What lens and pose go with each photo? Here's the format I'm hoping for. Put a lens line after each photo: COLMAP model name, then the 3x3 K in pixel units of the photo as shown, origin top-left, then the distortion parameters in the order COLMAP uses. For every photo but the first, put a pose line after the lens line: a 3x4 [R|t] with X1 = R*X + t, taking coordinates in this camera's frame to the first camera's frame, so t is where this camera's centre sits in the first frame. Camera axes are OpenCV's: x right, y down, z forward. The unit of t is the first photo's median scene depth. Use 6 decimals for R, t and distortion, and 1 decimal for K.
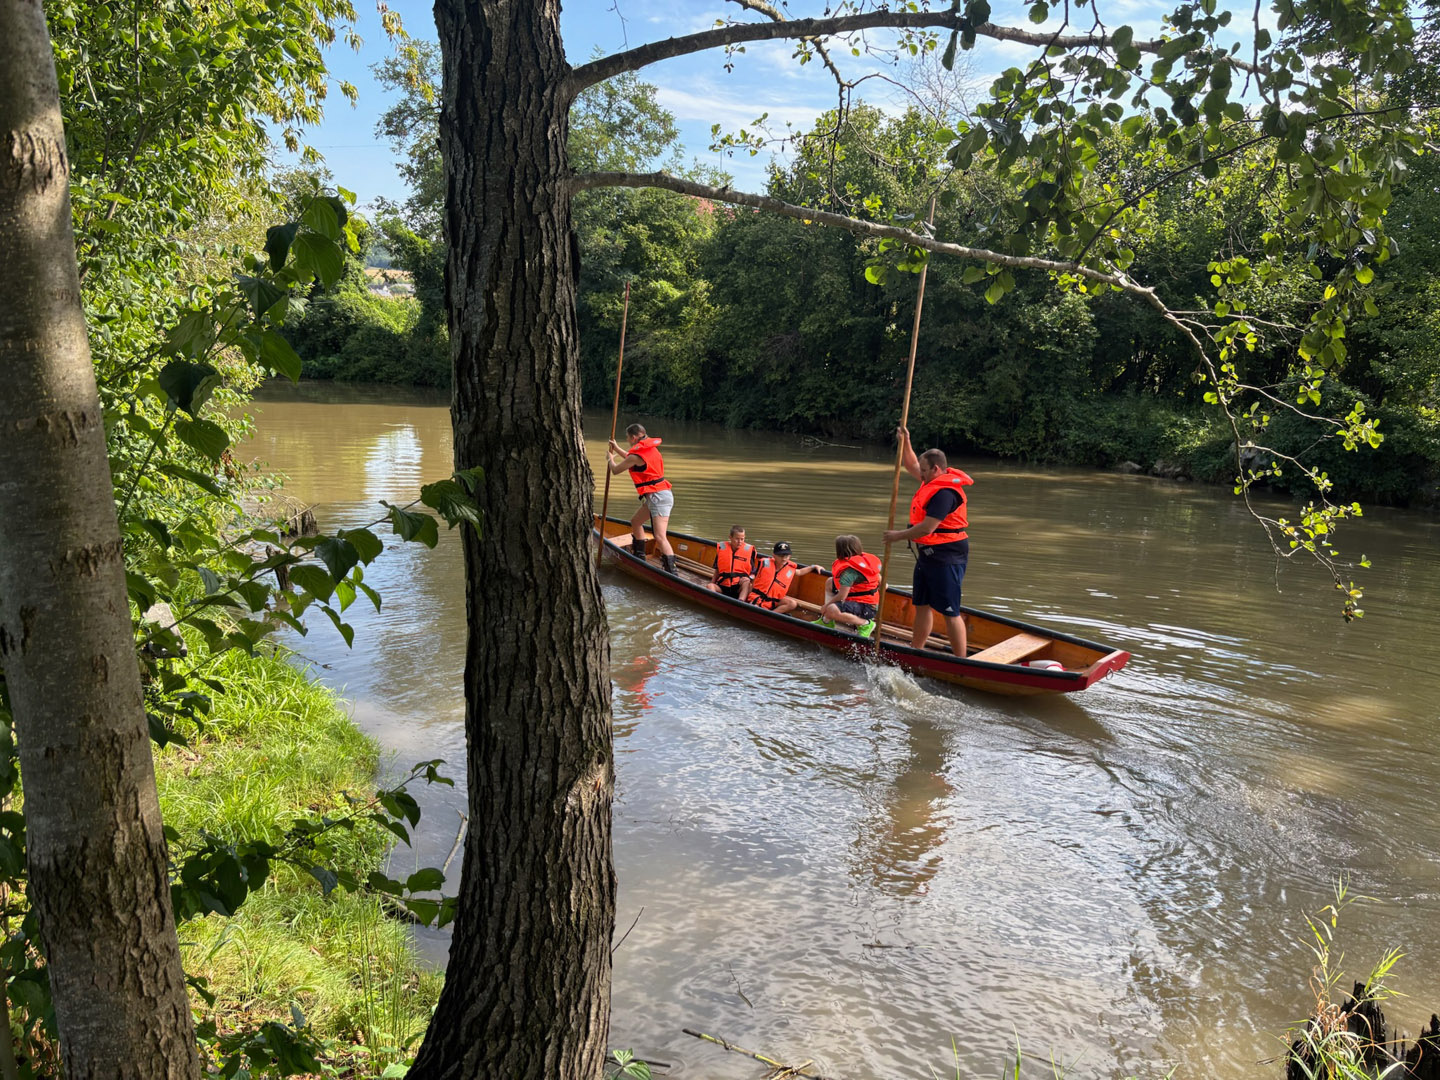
lens RADIAL K [[1080.2, 0, 734.0], [0, 1080.2, 550.1], [0, 0, 1]] dist [0.036506, -0.047790]
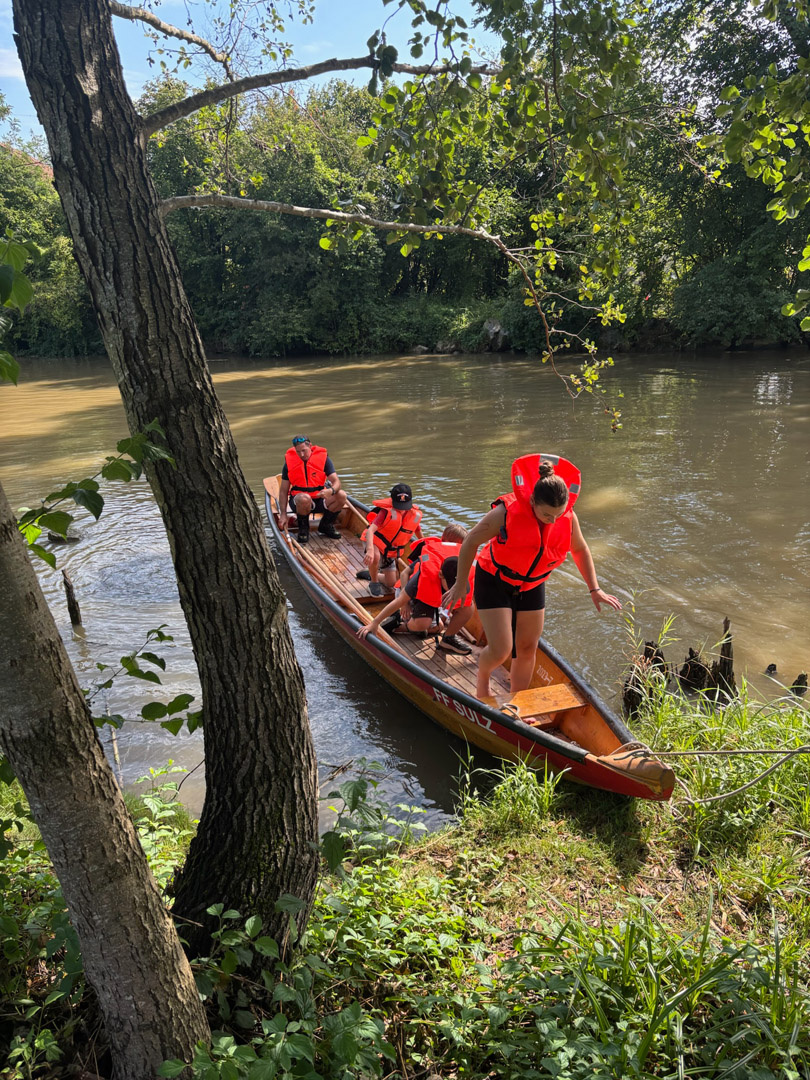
lens RADIAL K [[810.2, 0, 408.6], [0, 810.2, 547.2], [0, 0, 1]] dist [0.036506, -0.047790]
pose [[0.930162, -0.207227, 0.303078, -0.130405], [0.162800, 0.972692, 0.165429, -0.018965], [-0.329083, -0.104535, 0.938497, -0.060824]]
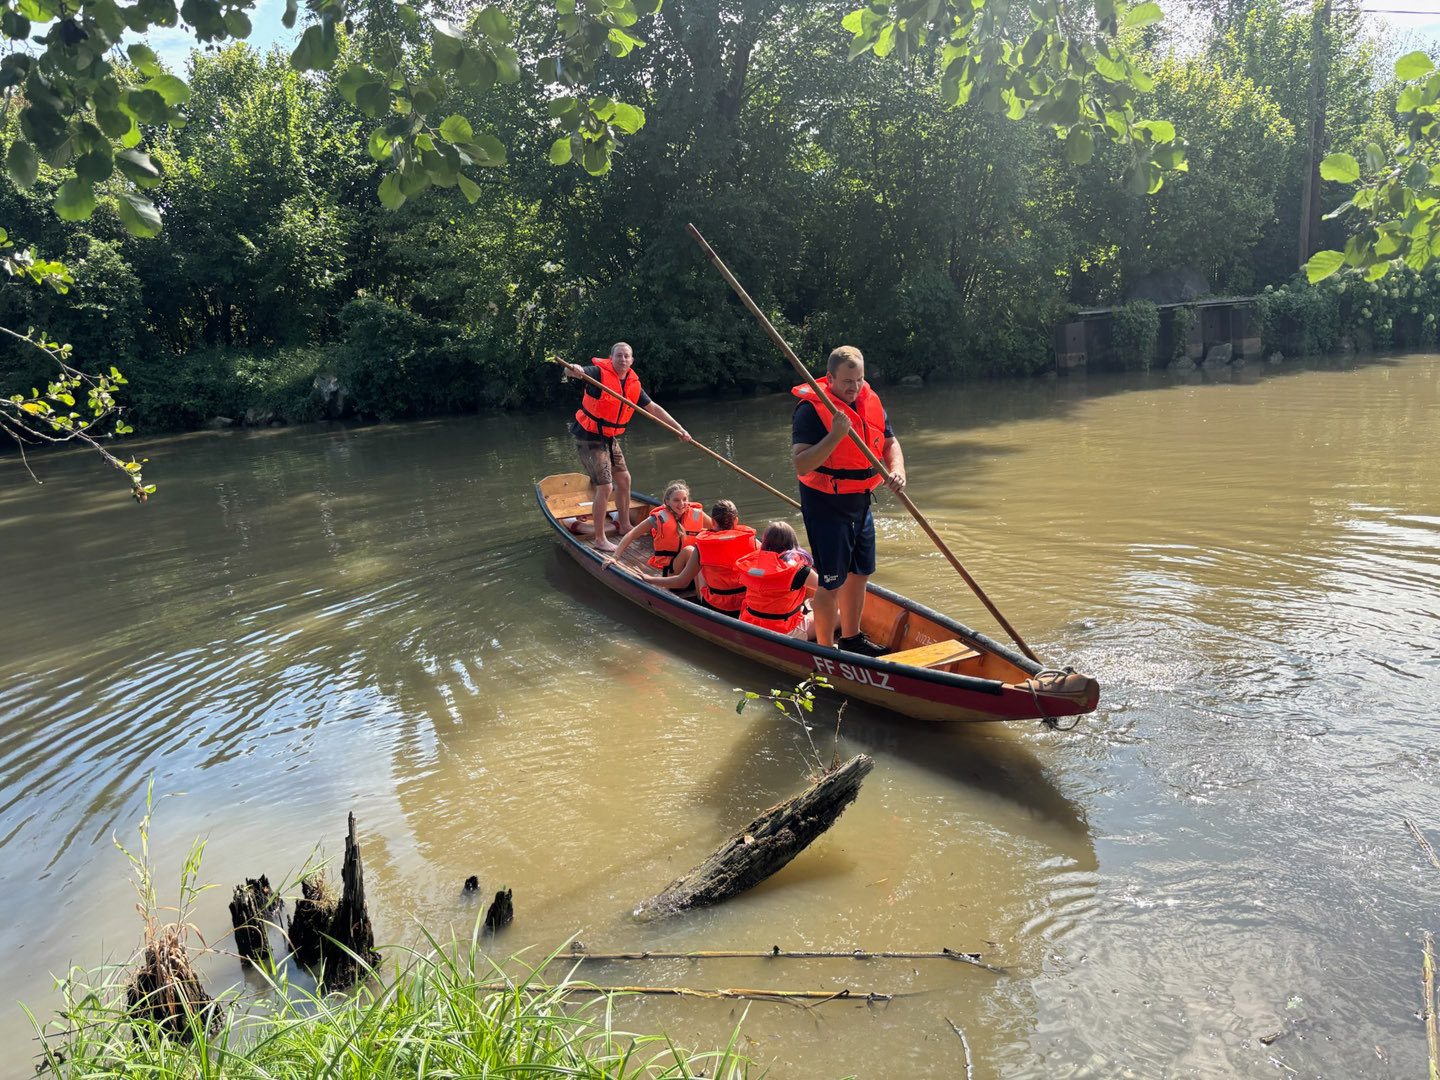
lens RADIAL K [[1080.2, 0, 724.3], [0, 1080.2, 551.9], [0, 0, 1]] dist [0.036506, -0.047790]
pose [[0.732985, -0.257537, 0.629609, 0.362165], [0.234574, 0.964485, 0.121426, 0.116727], [-0.638520, 0.058687, 0.767365, 0.029527]]
